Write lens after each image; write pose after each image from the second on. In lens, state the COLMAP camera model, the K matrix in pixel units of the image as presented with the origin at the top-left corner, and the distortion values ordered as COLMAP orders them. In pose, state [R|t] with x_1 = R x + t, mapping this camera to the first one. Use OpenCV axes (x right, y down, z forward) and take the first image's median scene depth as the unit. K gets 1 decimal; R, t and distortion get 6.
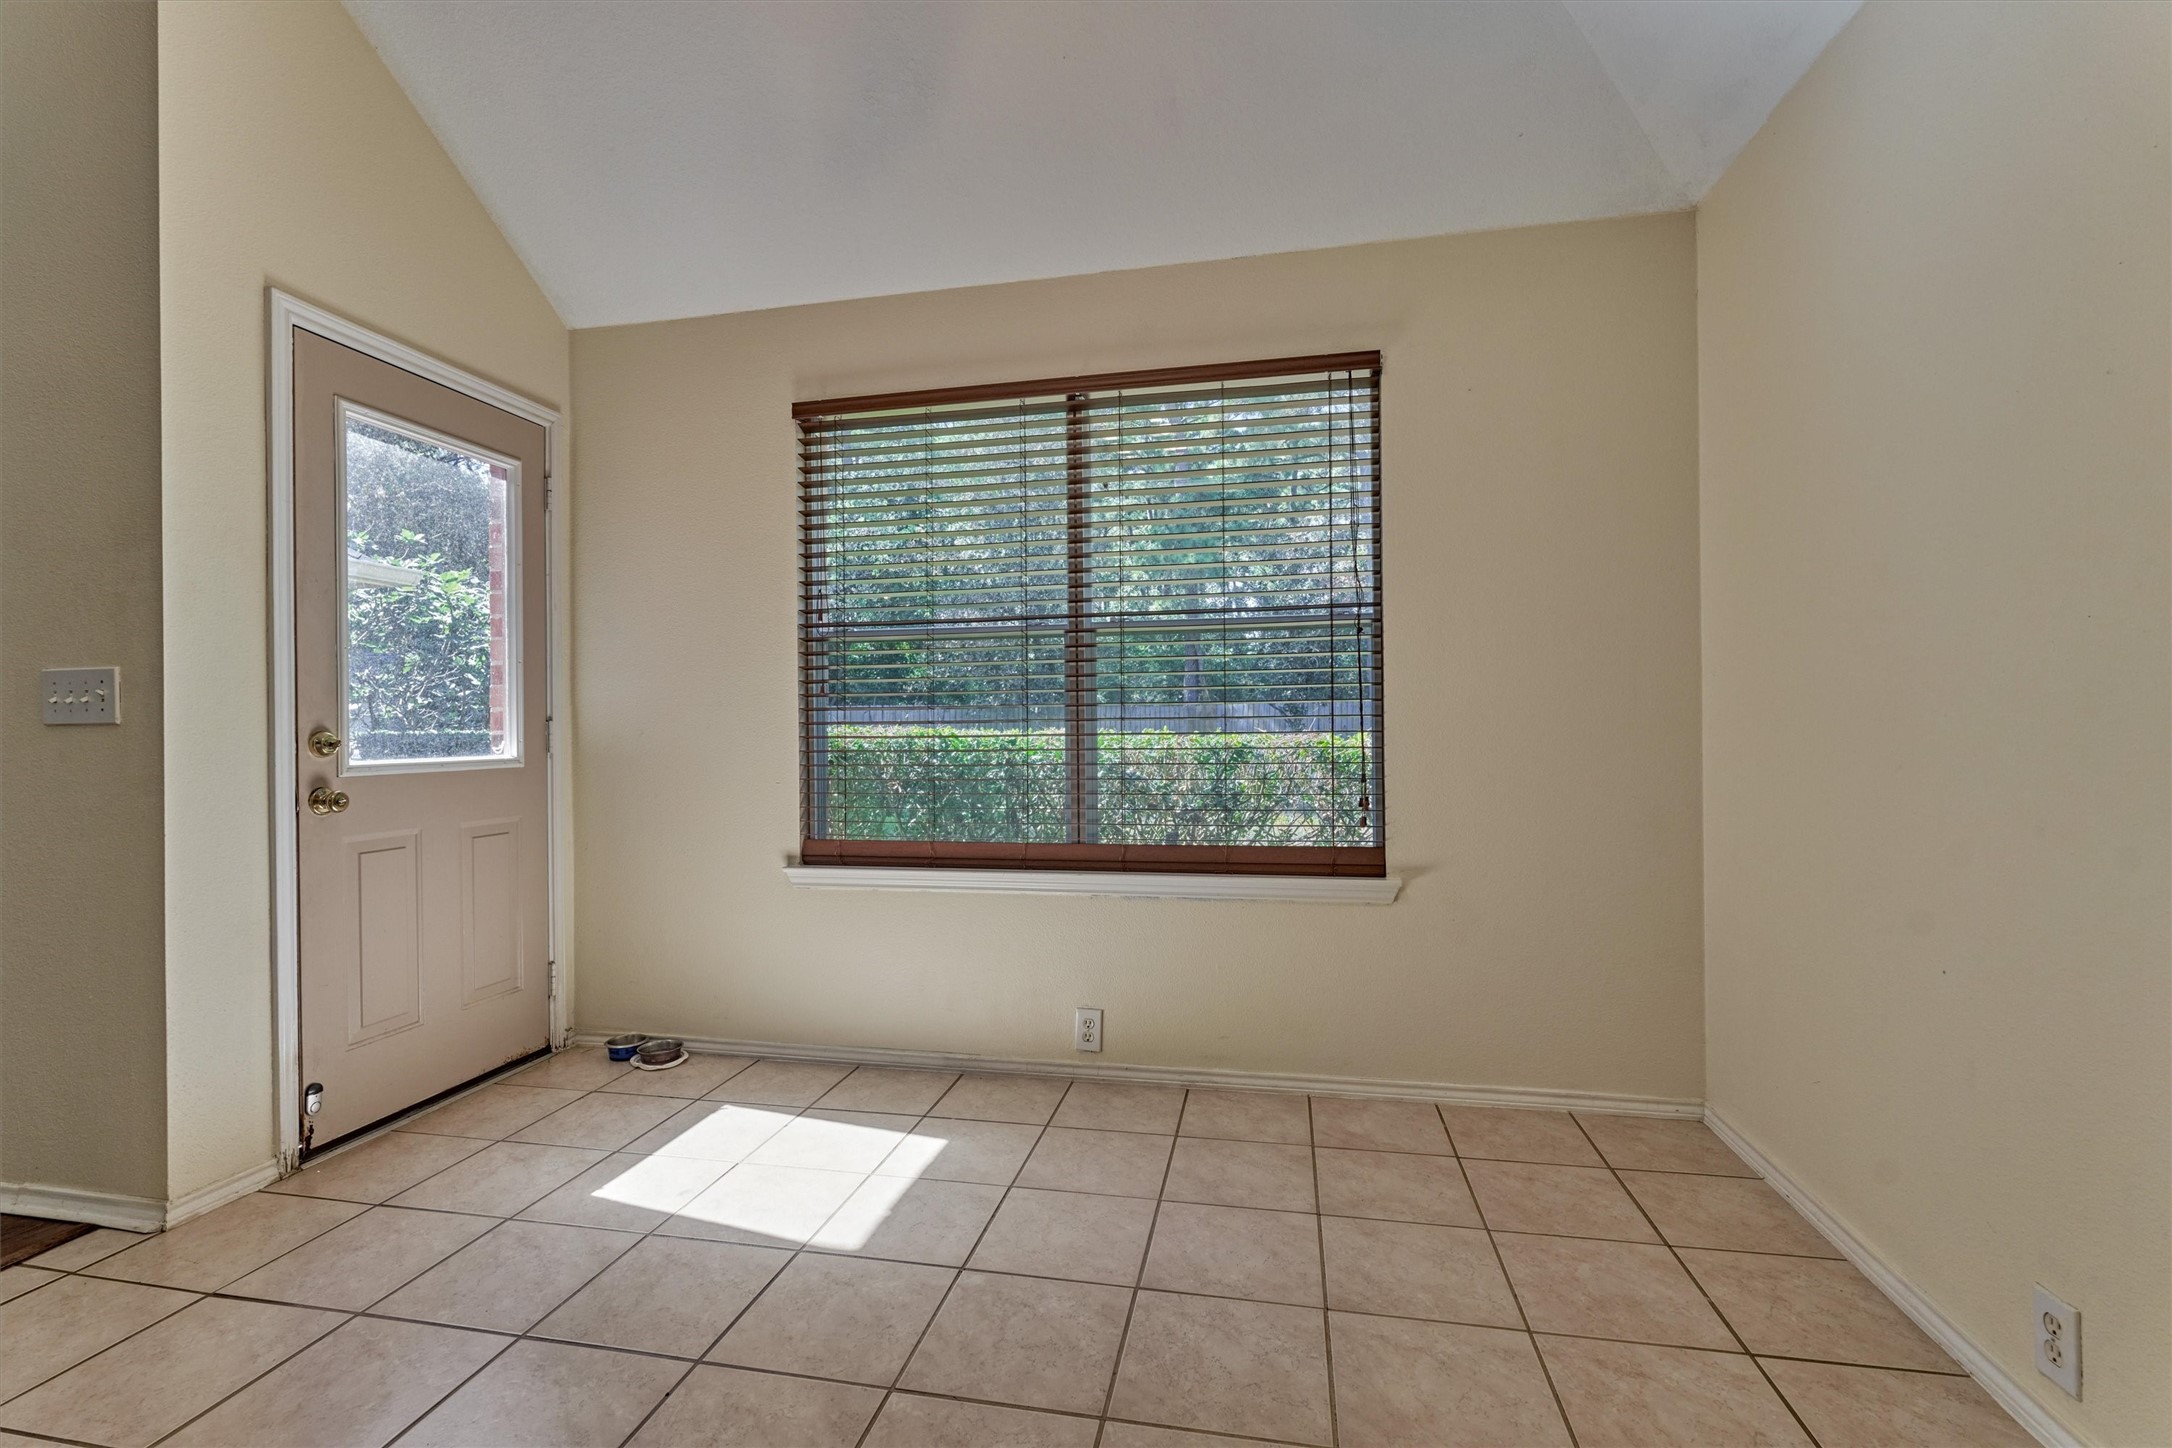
lens RADIAL K [[949.3, 0, 1081.4], [0, 949.3, 727.7], [0, 0, 1]] dist [-0.008153, 0.001960]
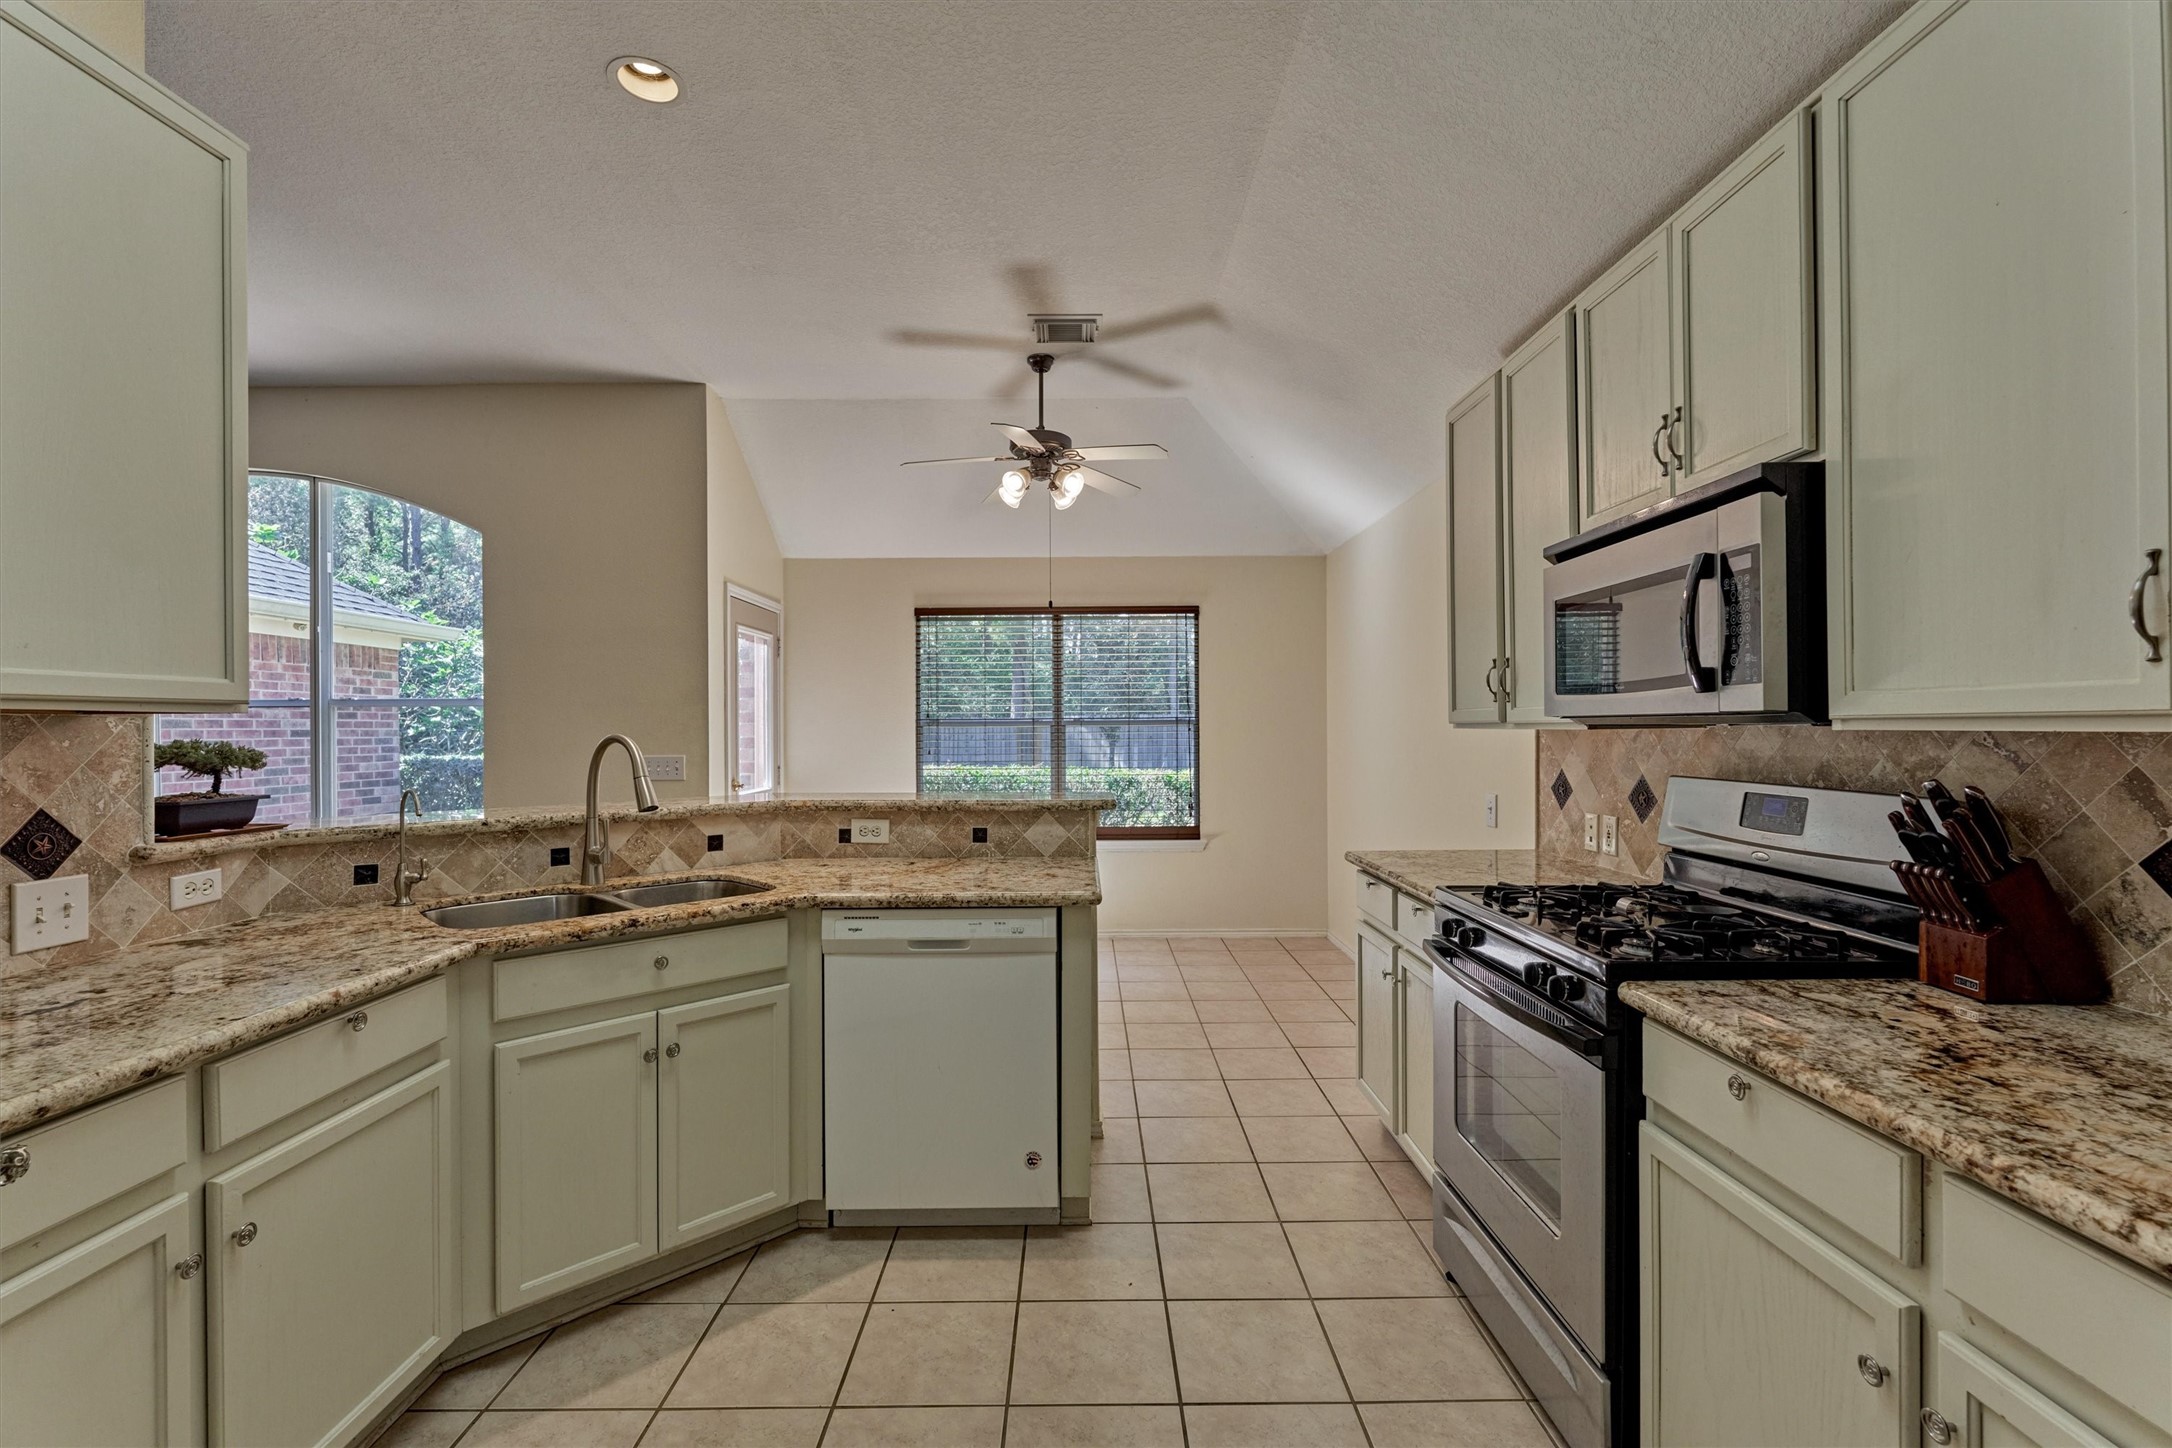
lens RADIAL K [[949.3, 0, 1045.7], [0, 949.3, 727.7], [0, 0, 1]] dist [-0.008153, 0.001960]
pose [[0.982466, 0.002865, 0.186422, -0.455266], [-0.003475, 0.999990, 0.002944, -0.111335], [-0.186411, -0.003541, 0.982465, -1.131482]]
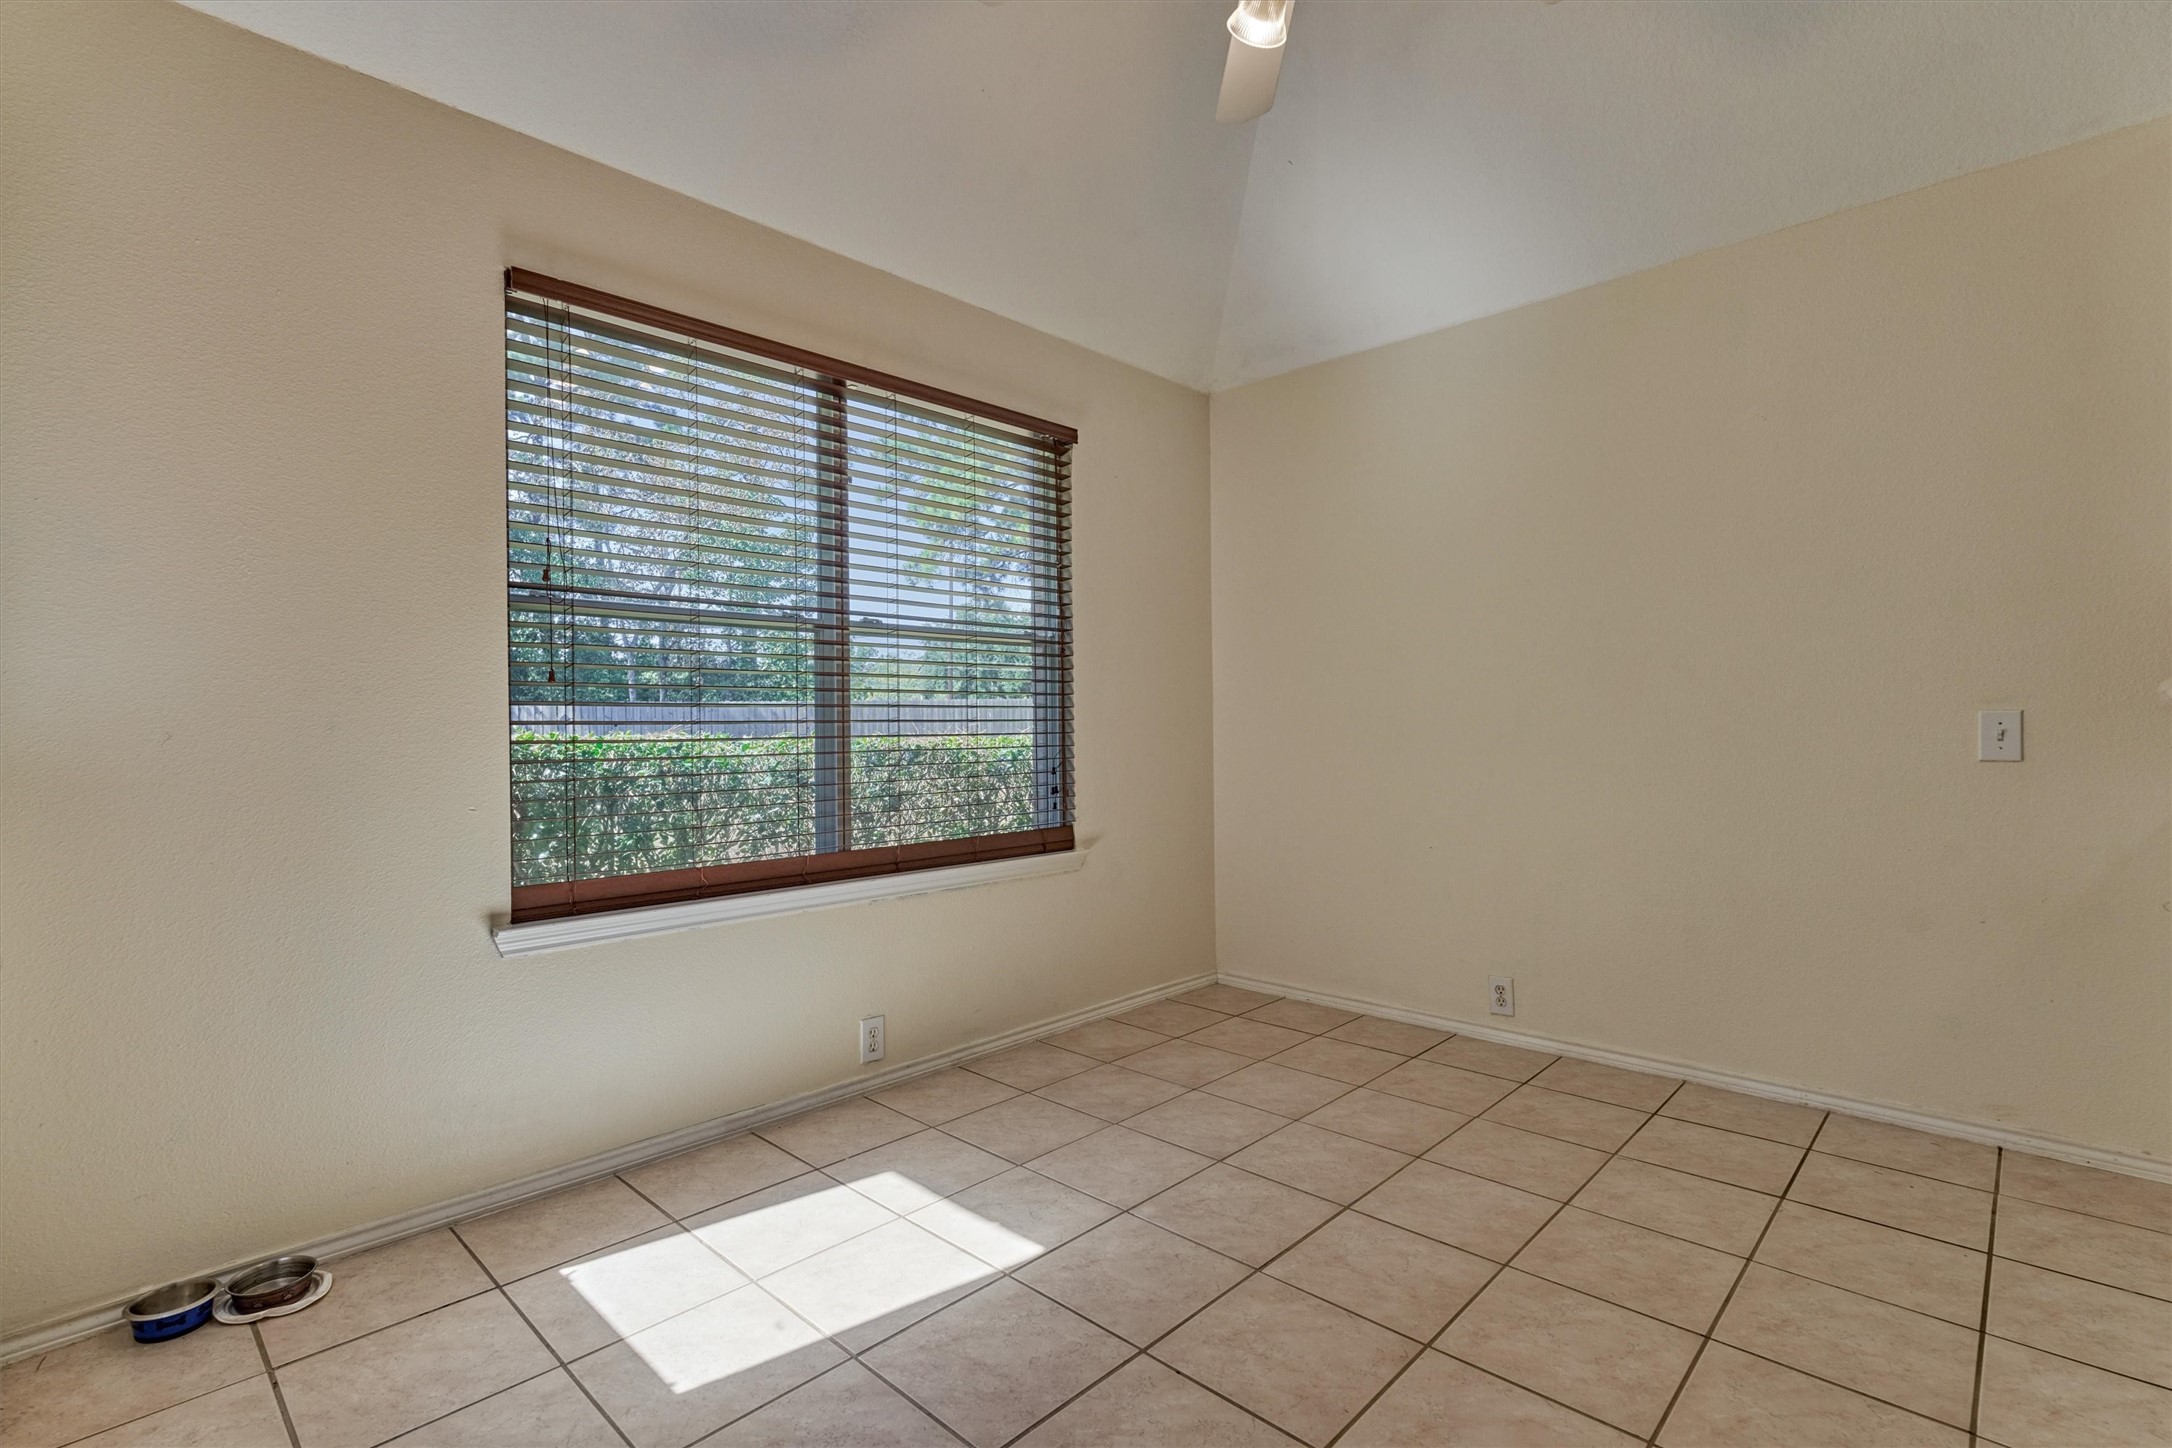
lens RADIAL K [[1032.9, 0, 1057.7], [0, 1032.9, 725.9], [0, 0, 1]] dist [-0.006069, 0.001084]
pose [[0.526991, 0.004677, 0.849858, -0.841866], [-0.001994, 0.999989, -0.004267, 0.000211], [-0.849869, 0.000554, 0.526994, 0.294070]]
